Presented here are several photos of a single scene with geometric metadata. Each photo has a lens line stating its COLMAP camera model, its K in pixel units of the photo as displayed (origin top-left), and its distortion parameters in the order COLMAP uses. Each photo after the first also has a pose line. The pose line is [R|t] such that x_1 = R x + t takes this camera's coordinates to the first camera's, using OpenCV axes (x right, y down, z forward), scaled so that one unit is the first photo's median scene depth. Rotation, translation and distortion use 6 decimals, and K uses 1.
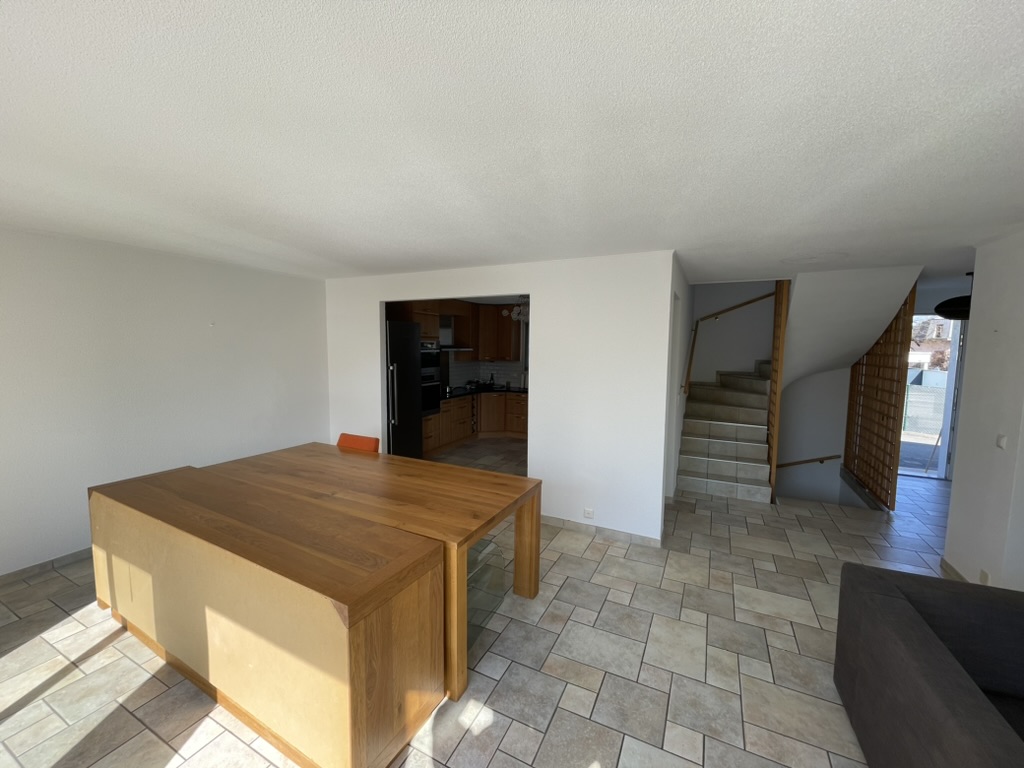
lens RADIAL K [[410.1, 0, 511.1], [0, 410.1, 385.6], [0, 0, 1]] dist [0.000119, -0.000063]
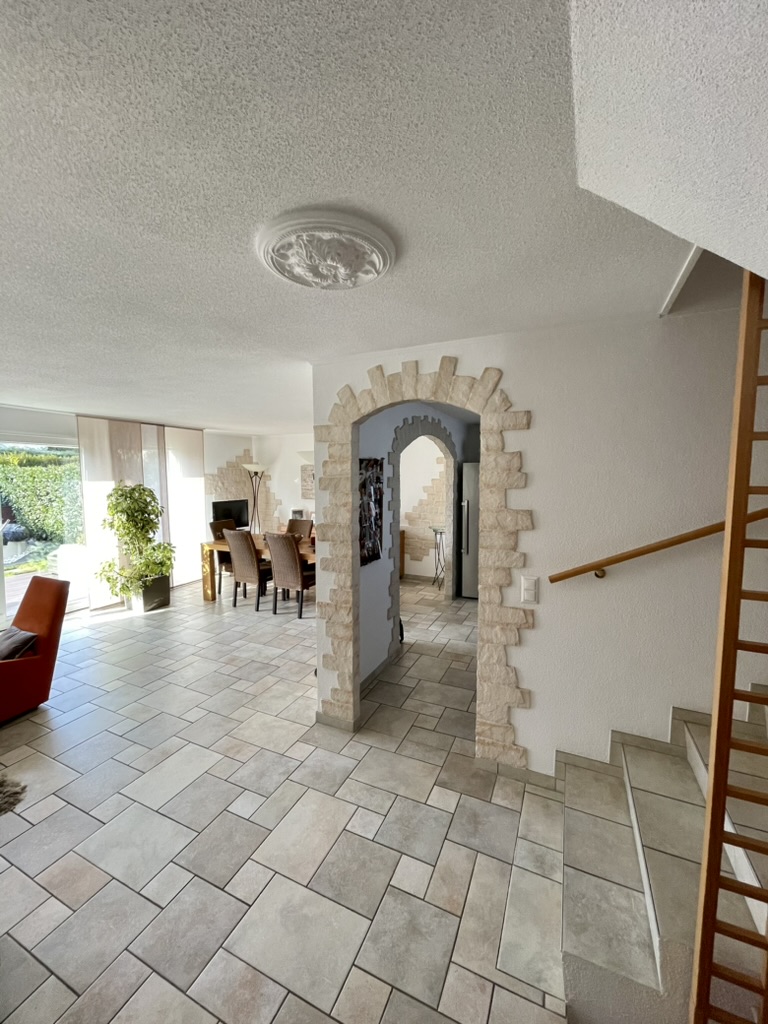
lens RADIAL K [[410.1, 0, 385.5], [0, 410.1, 512.4], [0, 0, 1]] dist [0.000119, -0.000063]
pose [[0.027519, 0.078609, -0.996526, 1.213625], [-0.085736, 0.993415, 0.075996, -0.102822], [0.995938, 0.083347, 0.034077, 1.124009]]
